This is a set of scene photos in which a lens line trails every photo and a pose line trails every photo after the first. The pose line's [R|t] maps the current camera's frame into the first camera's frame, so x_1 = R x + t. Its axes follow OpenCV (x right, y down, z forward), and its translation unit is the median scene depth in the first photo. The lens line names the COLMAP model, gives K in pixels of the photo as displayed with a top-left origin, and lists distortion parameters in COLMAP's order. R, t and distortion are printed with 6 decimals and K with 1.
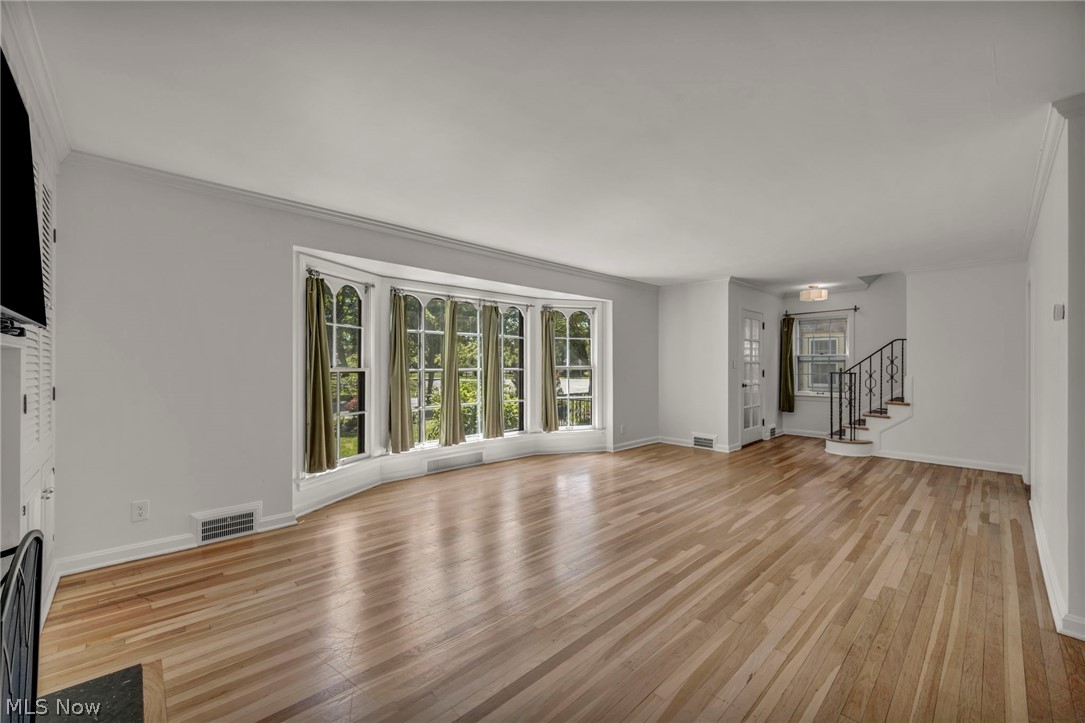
lens RADIAL K [[434.6, 0, 544.9], [0, 434.6, 359.1], [0, 0, 1]] dist [-0.000414, 0.000067]
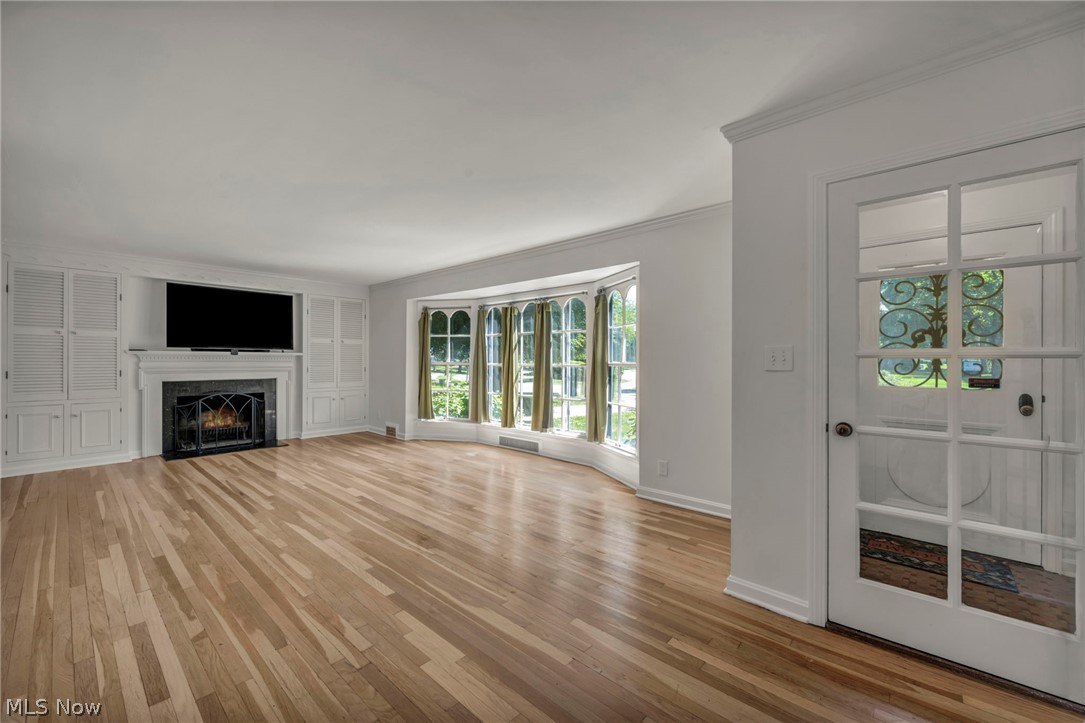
lens RADIAL K [[434.6, 0, 544.9], [0, 434.6, 359.1], [0, 0, 1]] dist [-0.000414, 0.000067]
pose [[0.072967, -0.003659, -0.997328, 1.507821], [0.007362, 0.999968, -0.003130, 0.019871], [0.997307, -0.007114, 0.072992, 1.553123]]
